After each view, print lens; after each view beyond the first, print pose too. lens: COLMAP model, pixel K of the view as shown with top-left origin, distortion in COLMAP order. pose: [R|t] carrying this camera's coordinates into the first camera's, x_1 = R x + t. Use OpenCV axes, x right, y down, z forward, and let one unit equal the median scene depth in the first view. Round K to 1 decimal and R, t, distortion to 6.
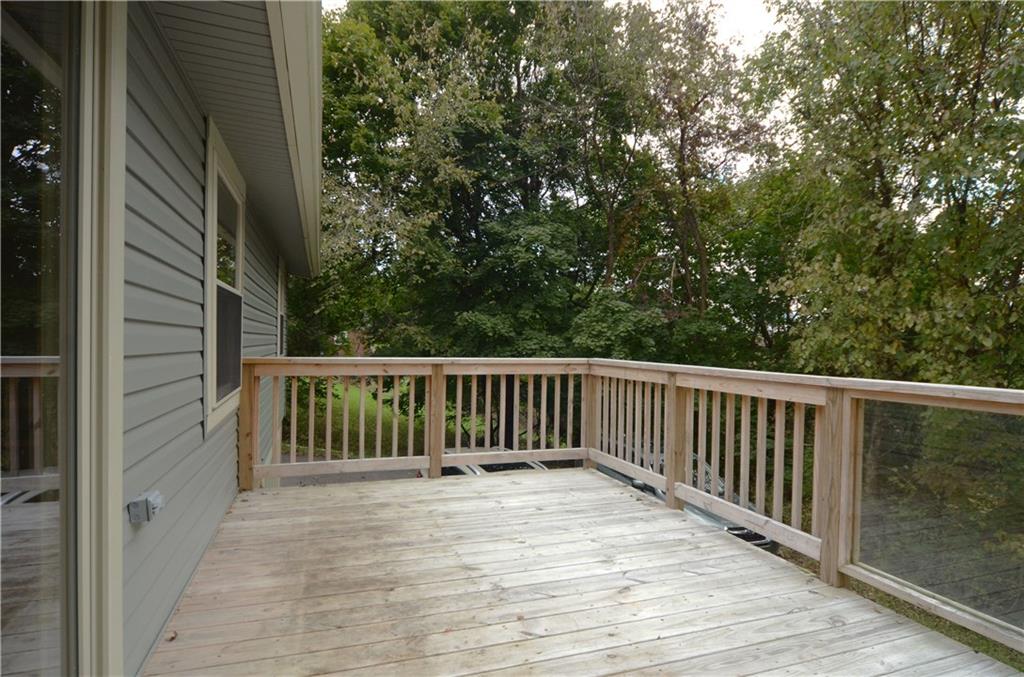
lens RADIAL K [[545.7, 0, 514.6], [0, 545.7, 343.6], [0, 0, 1]] dist [0.006928, -0.006010]
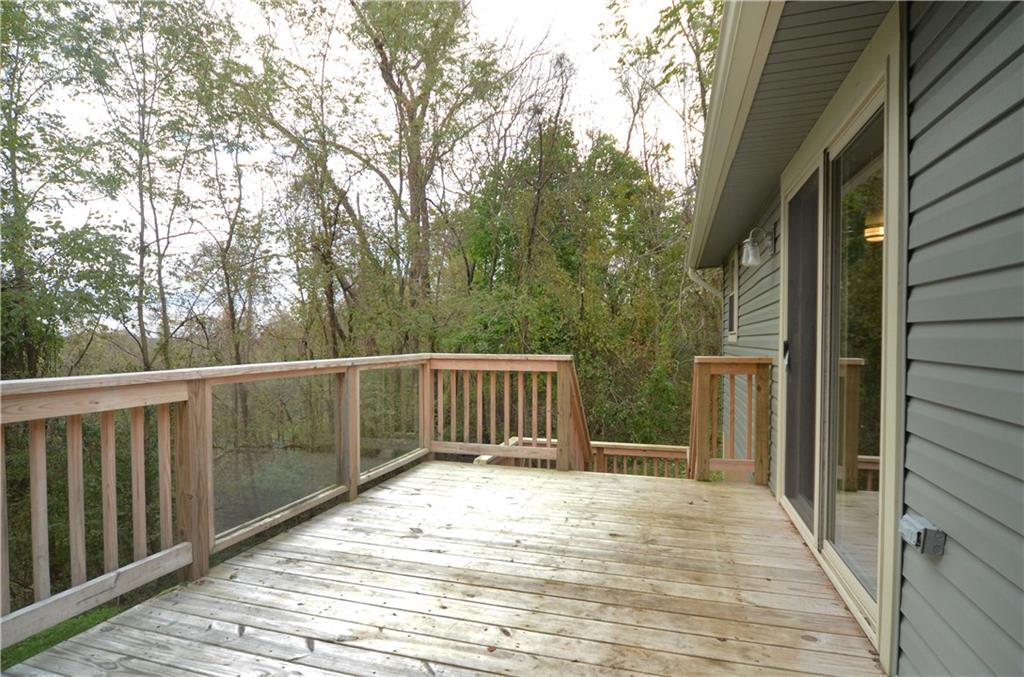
lens RADIAL K [[545.7, 0, 511.3], [0, 545.7, 341.2], [0, 0, 1]] dist [0.006928, -0.006010]
pose [[-0.803575, -0.022794, 0.594766, -0.478369], [-0.013650, 0.999709, 0.019871, -0.016925], [-0.595047, 0.007849, -0.803653, 1.516554]]
